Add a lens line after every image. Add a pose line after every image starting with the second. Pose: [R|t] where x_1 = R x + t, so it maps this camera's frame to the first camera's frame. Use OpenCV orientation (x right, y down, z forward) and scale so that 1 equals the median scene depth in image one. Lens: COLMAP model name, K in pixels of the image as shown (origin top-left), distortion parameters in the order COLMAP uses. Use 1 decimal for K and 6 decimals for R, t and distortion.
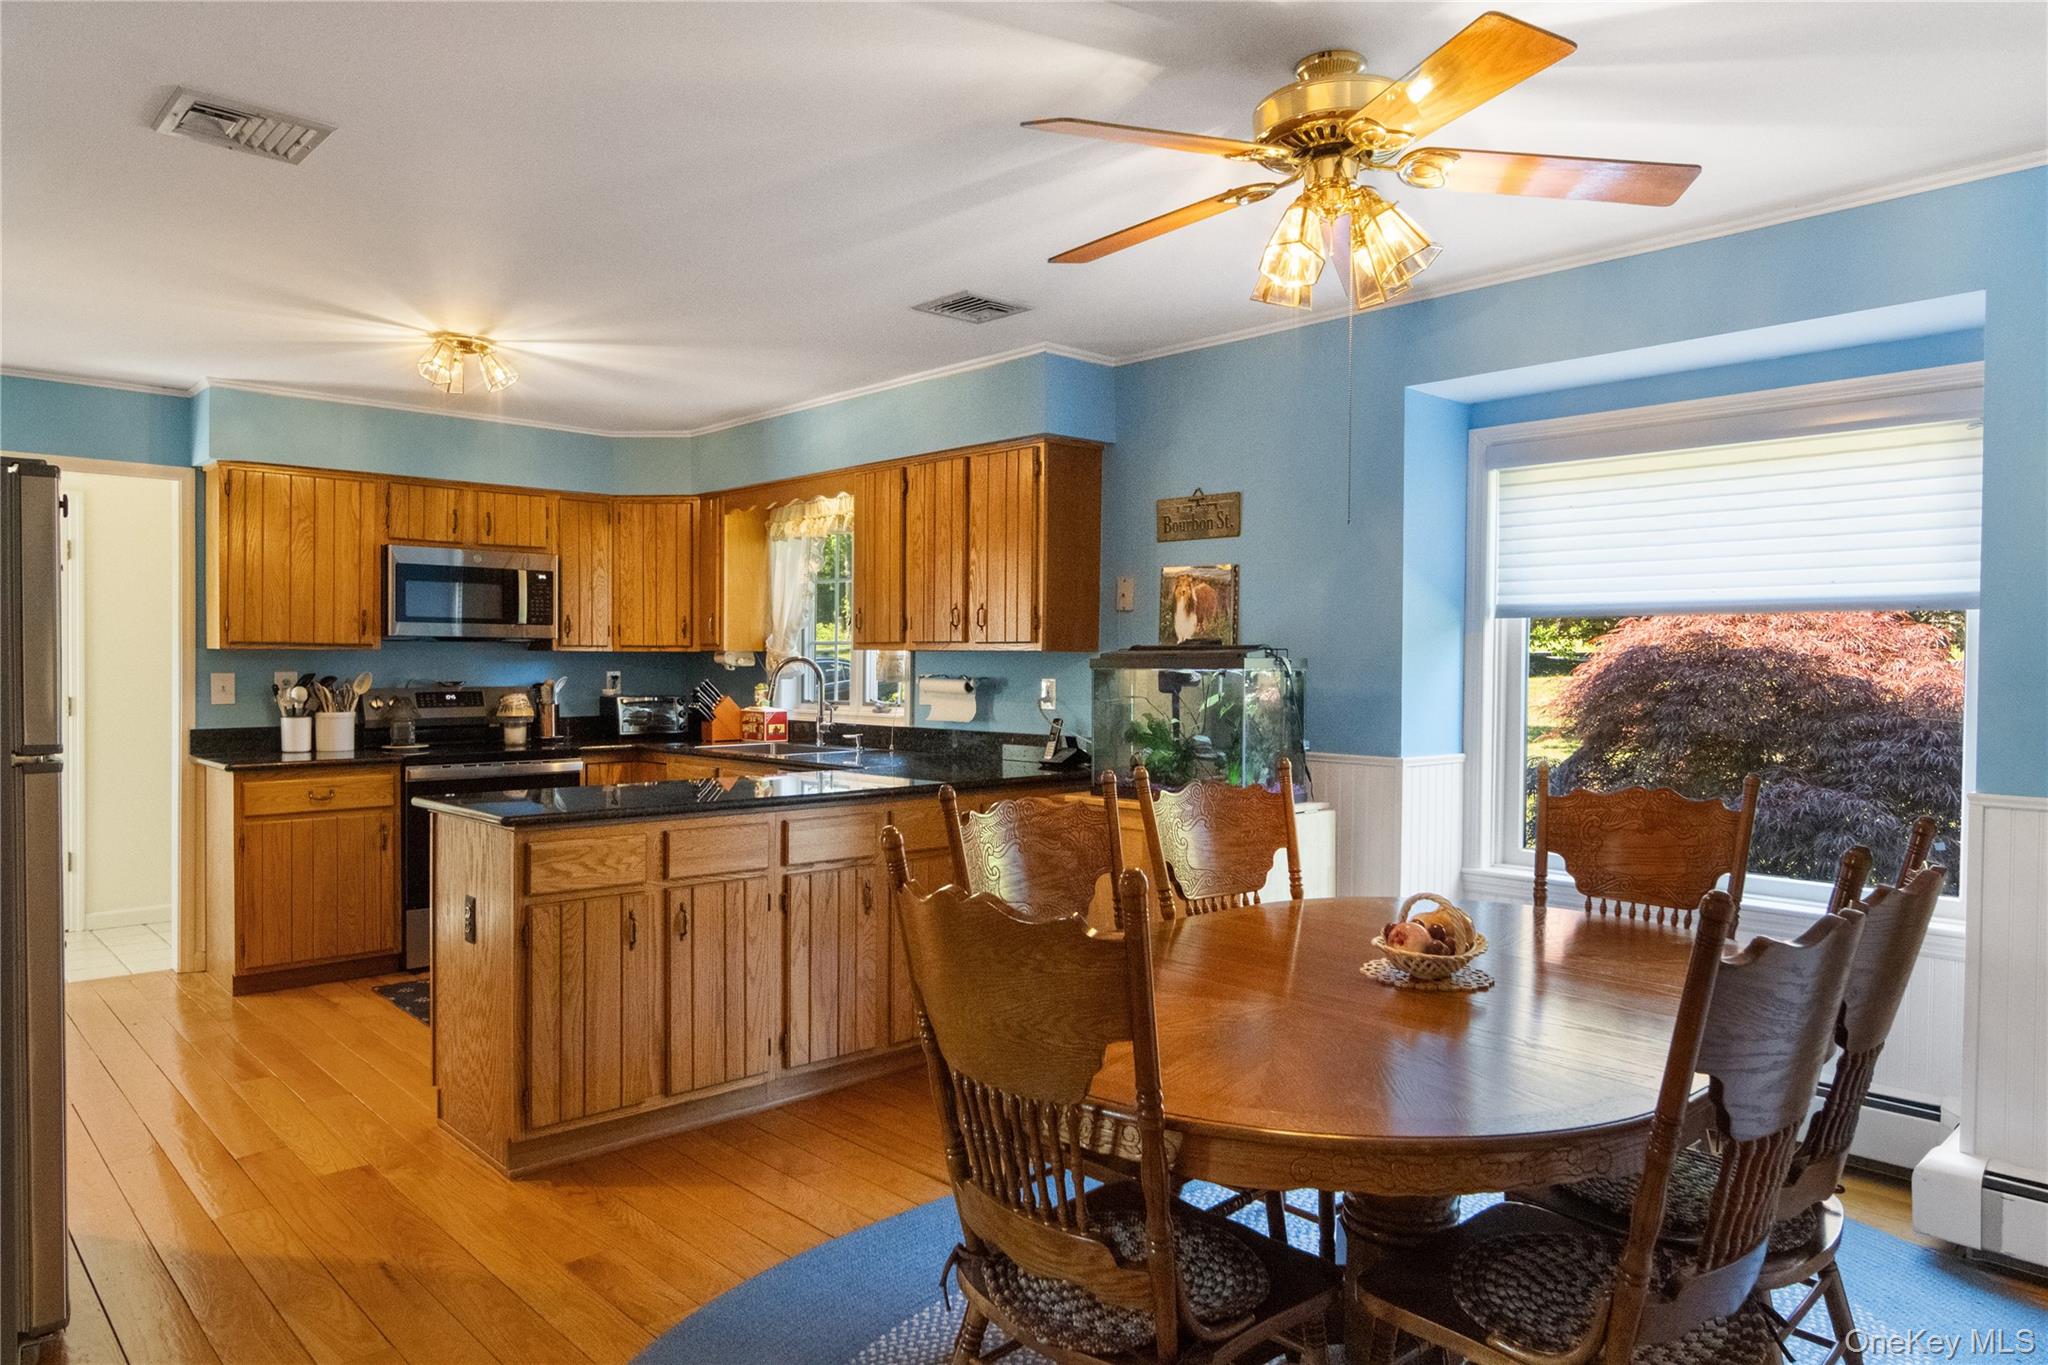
lens RADIAL K [[1293.6, 0, 1024.0], [0, 1293.6, 682.5], [0, 0, 1]] dist [0.000643, -0.000802]
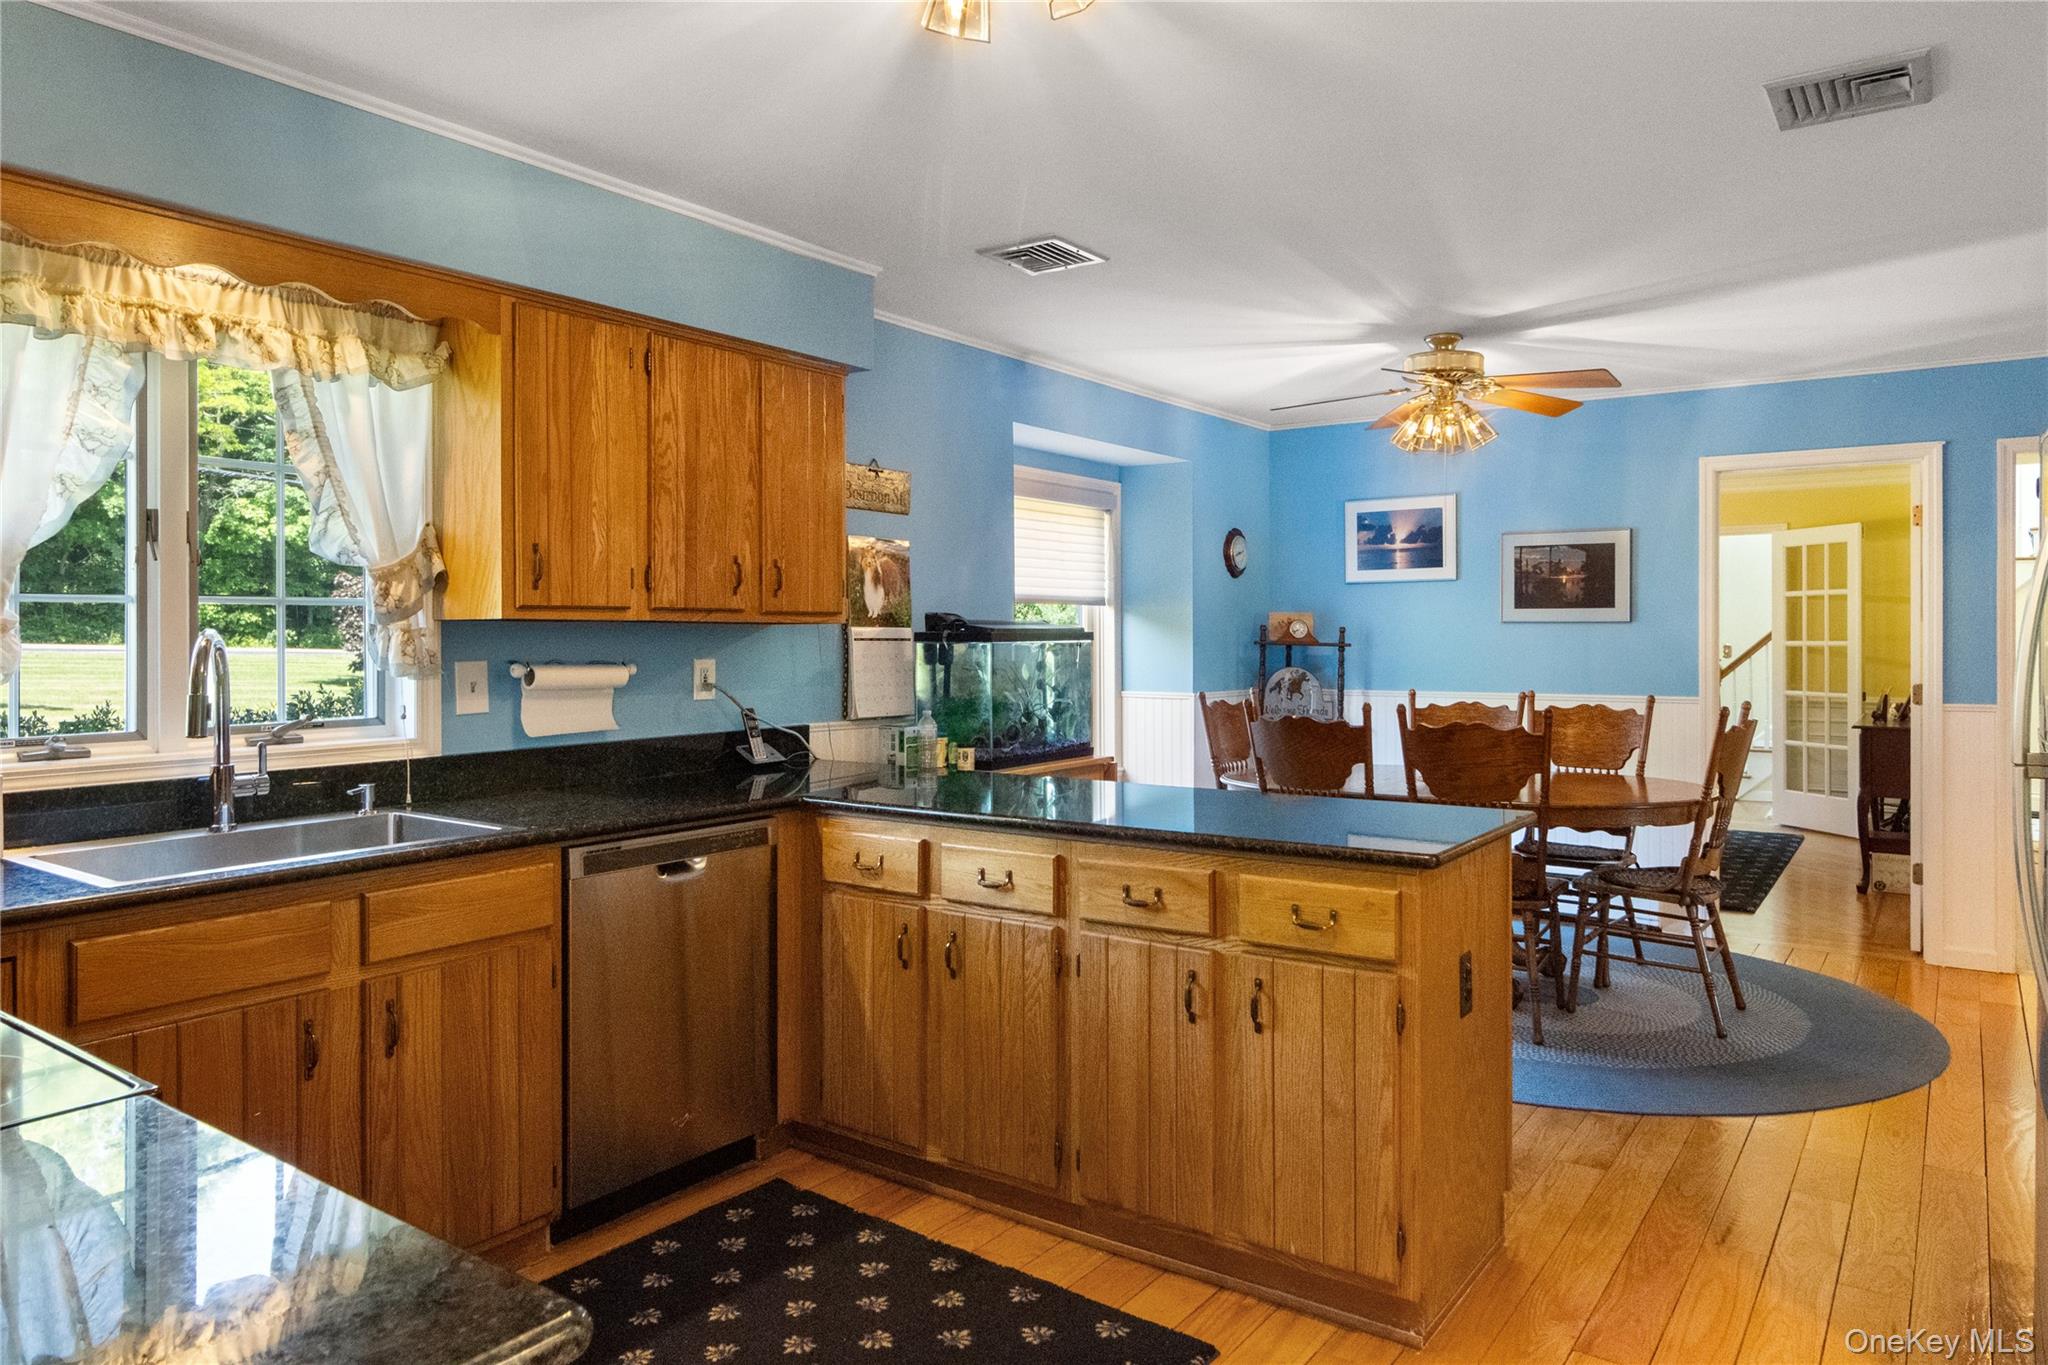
lens RADIAL K [[1328.8, 0, 1020.9], [0, 1328.8, 637.7], [0, 0, 1]] dist [-0.002786, -0.001599]
pose [[-0.198584, -0.007714, 0.980054, -0.707004], [0.016718, 0.999797, 0.011257, -0.019071], [-0.979941, 0.018620, -0.198415, 0.877536]]
